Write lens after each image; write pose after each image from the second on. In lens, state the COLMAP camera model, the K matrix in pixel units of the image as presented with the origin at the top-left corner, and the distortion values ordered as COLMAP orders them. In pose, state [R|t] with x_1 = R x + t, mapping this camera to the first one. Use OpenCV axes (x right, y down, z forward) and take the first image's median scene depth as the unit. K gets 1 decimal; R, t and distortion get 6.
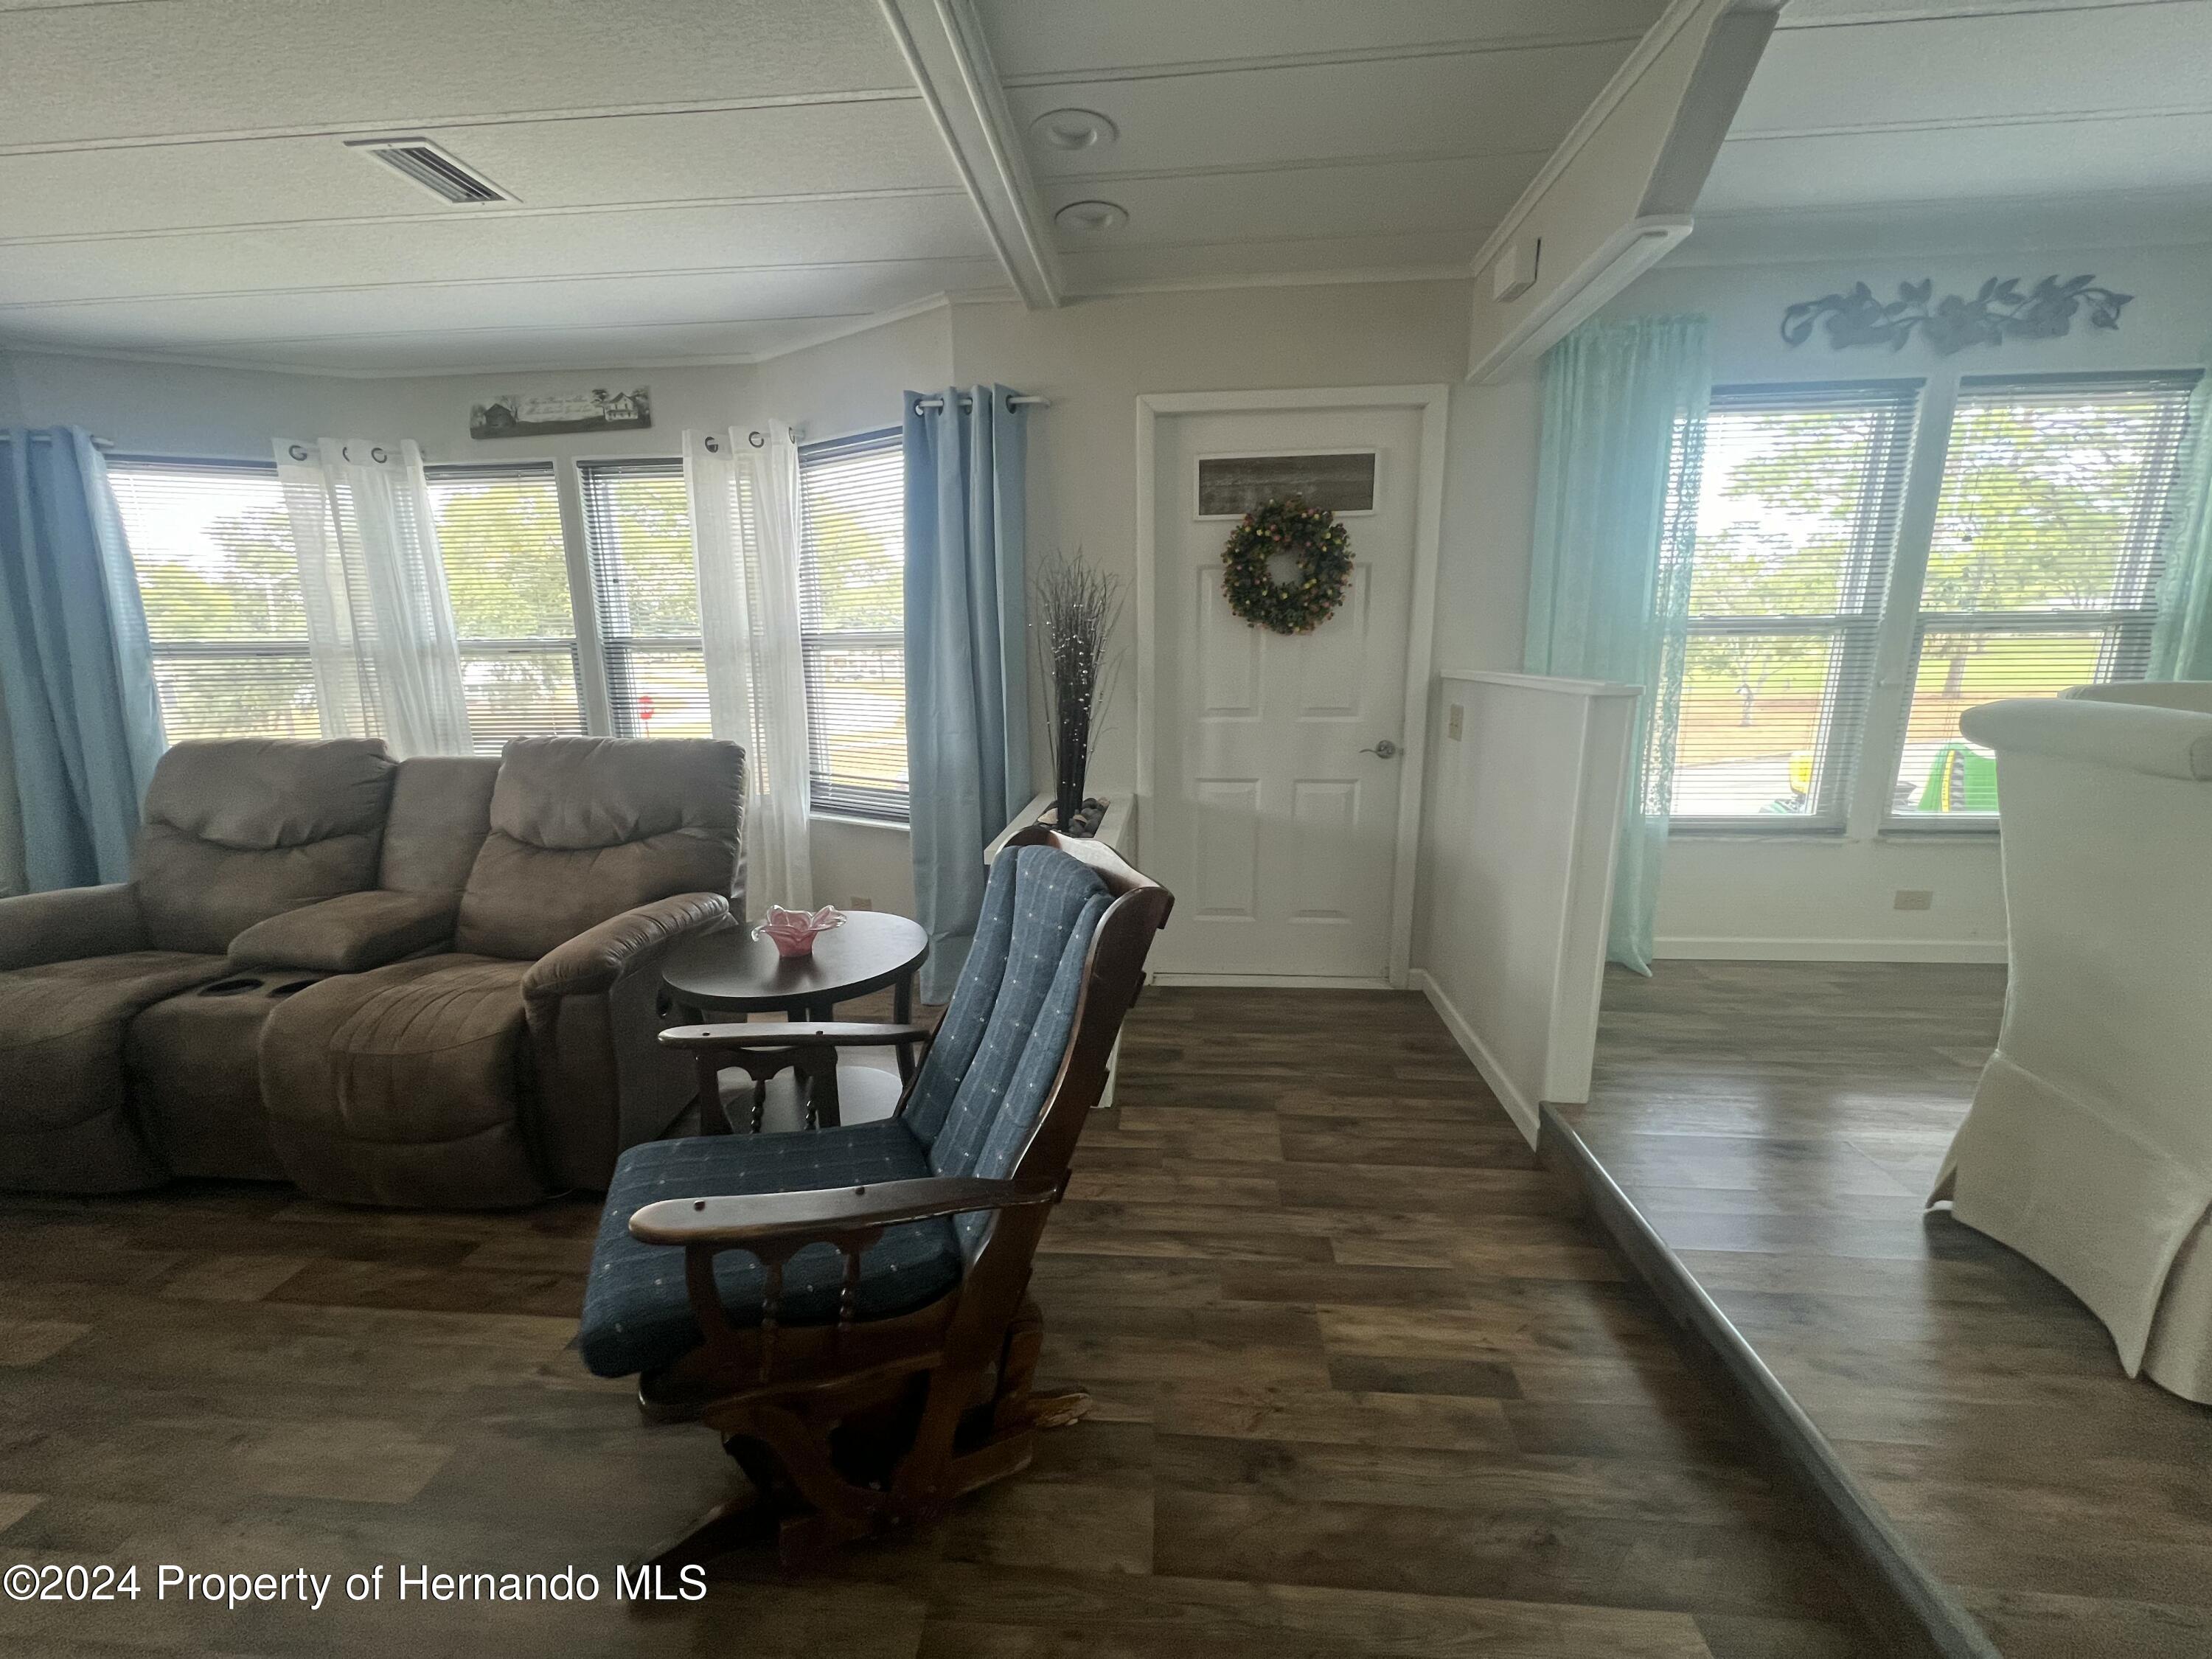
lens RADIAL K [[881.1, 0, 1105.4], [0, 881.1, 823.9], [0, 0, 1]] dist [-0.001970, 0.000712]
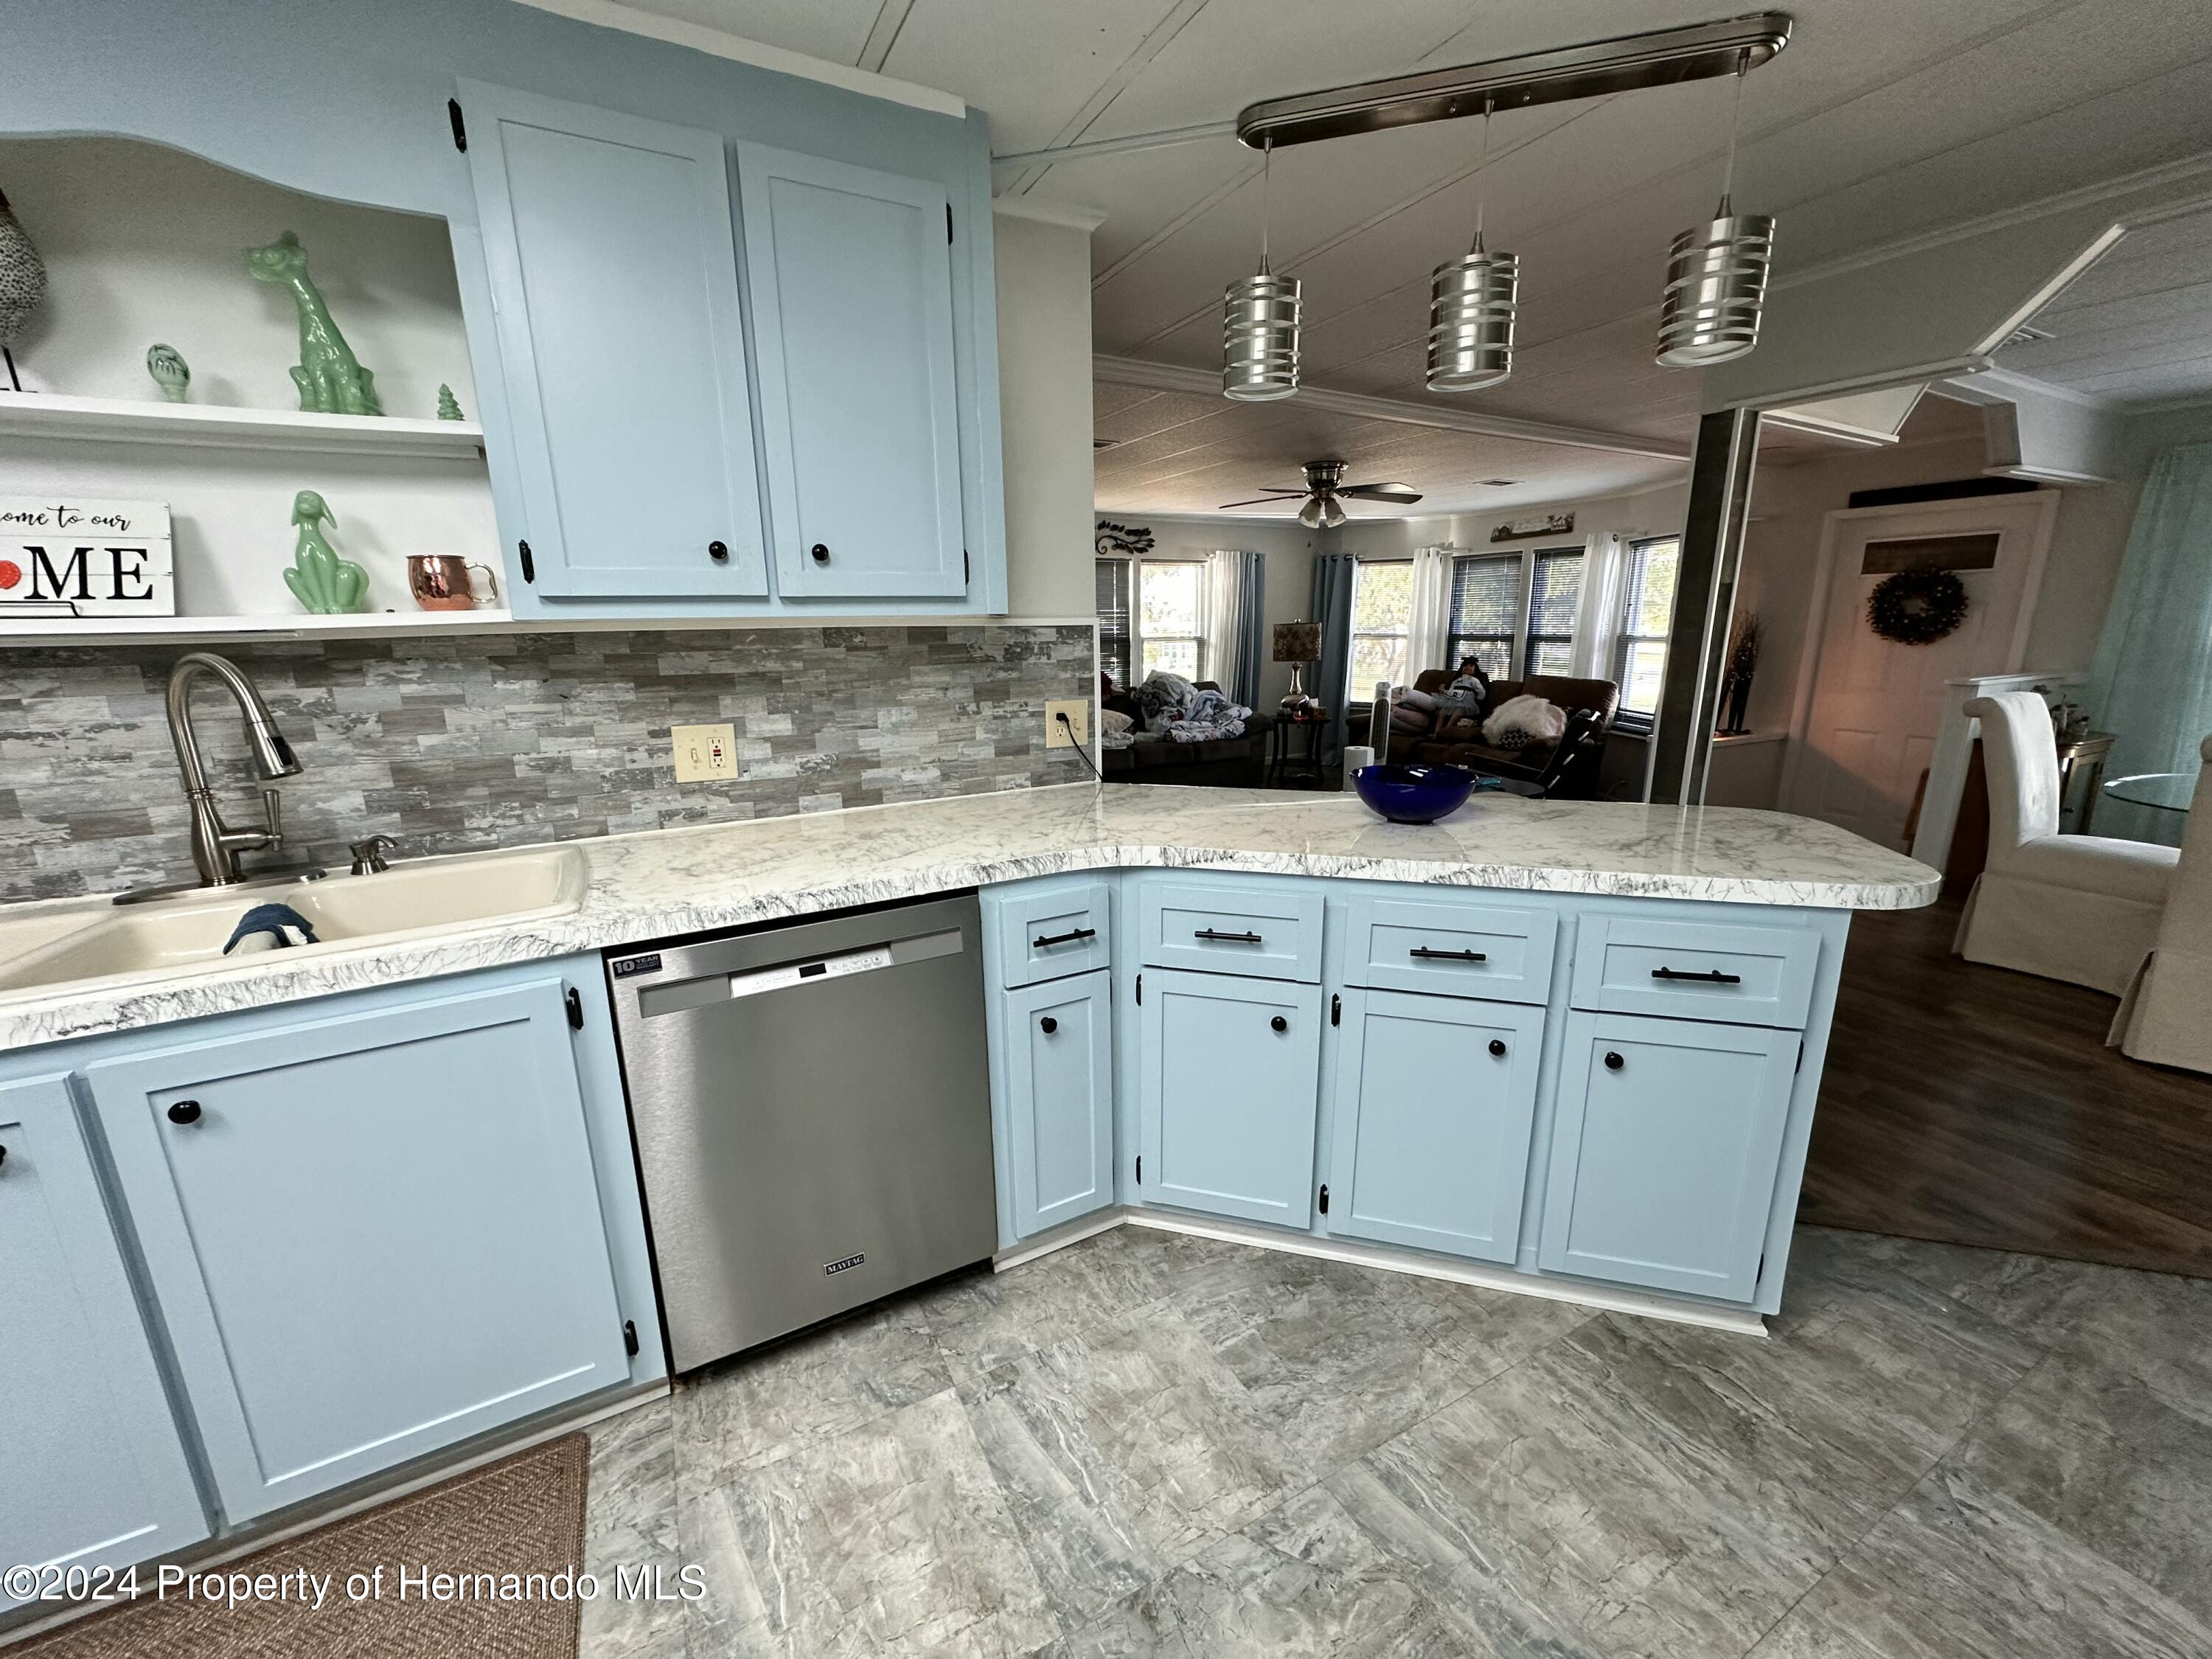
lens RADIAL K [[875.8, 0, 1107.7], [0, 875.8, 826.8], [0, 0, 1]] dist [-0.003083, 0.000446]
pose [[0.549897, 0.200056, -0.810920, 0.803076], [-0.166567, 0.977656, 0.128239, 0.163786], [0.818455, 0.064554, 0.570933, -1.185196]]
